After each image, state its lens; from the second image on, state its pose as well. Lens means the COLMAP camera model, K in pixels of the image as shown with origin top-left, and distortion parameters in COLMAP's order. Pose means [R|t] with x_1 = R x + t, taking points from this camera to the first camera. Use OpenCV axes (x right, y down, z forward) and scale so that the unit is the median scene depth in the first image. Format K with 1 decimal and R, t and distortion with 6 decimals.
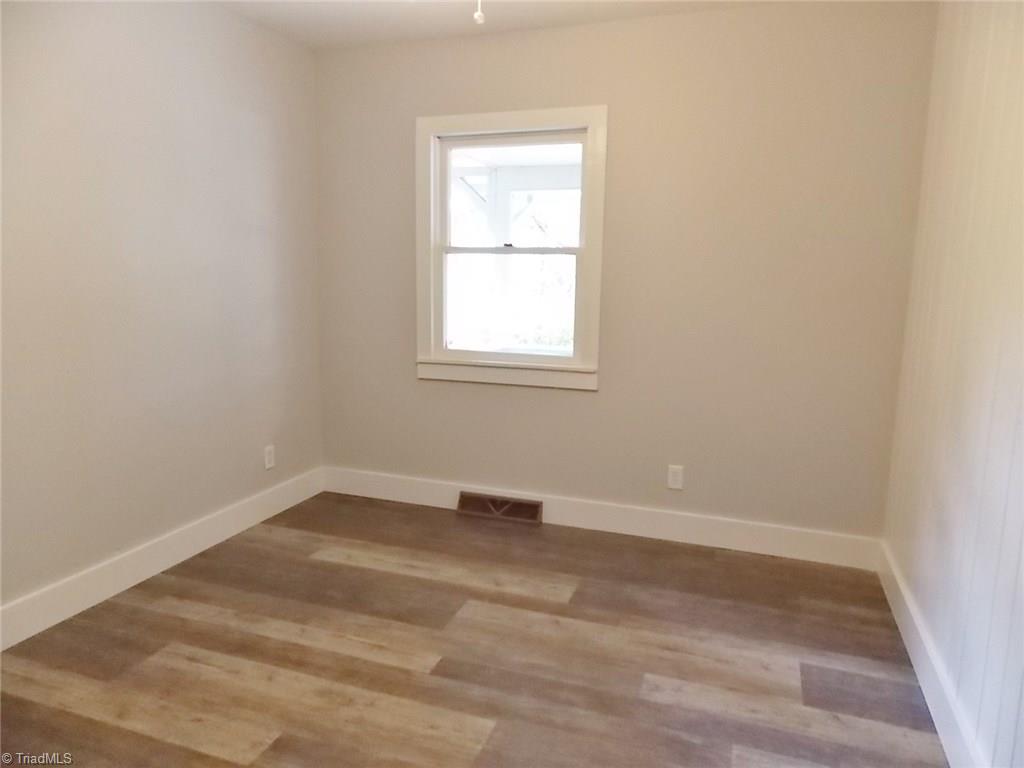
lens RADIAL K [[676.4, 0, 512.0], [0, 676.4, 384.0], [0, 0, 1]] dist [0.018019, -0.003170]
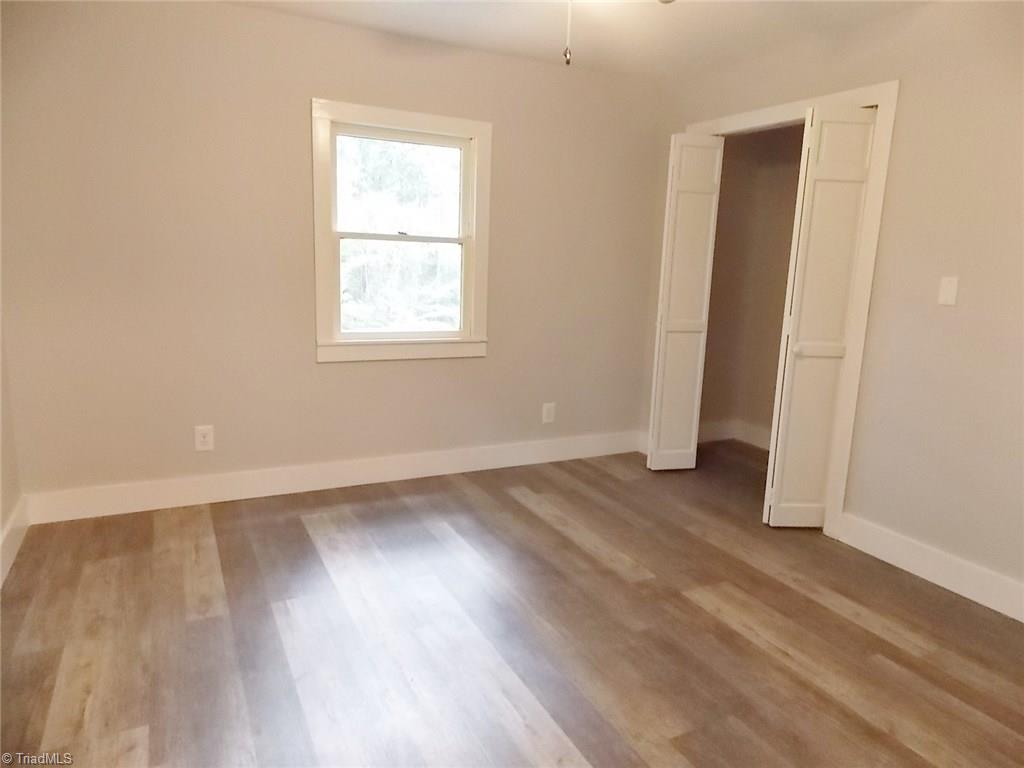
lens RADIAL K [[676.4, 0, 512.0], [0, 676.4, 384.0], [0, 0, 1]] dist [0.018019, -0.003170]
pose [[0.696361, -0.129919, 0.705834, -0.686830], [0.073157, 0.991206, 0.110270, -0.070084], [-0.713953, -0.025151, 0.699742, 0.094426]]
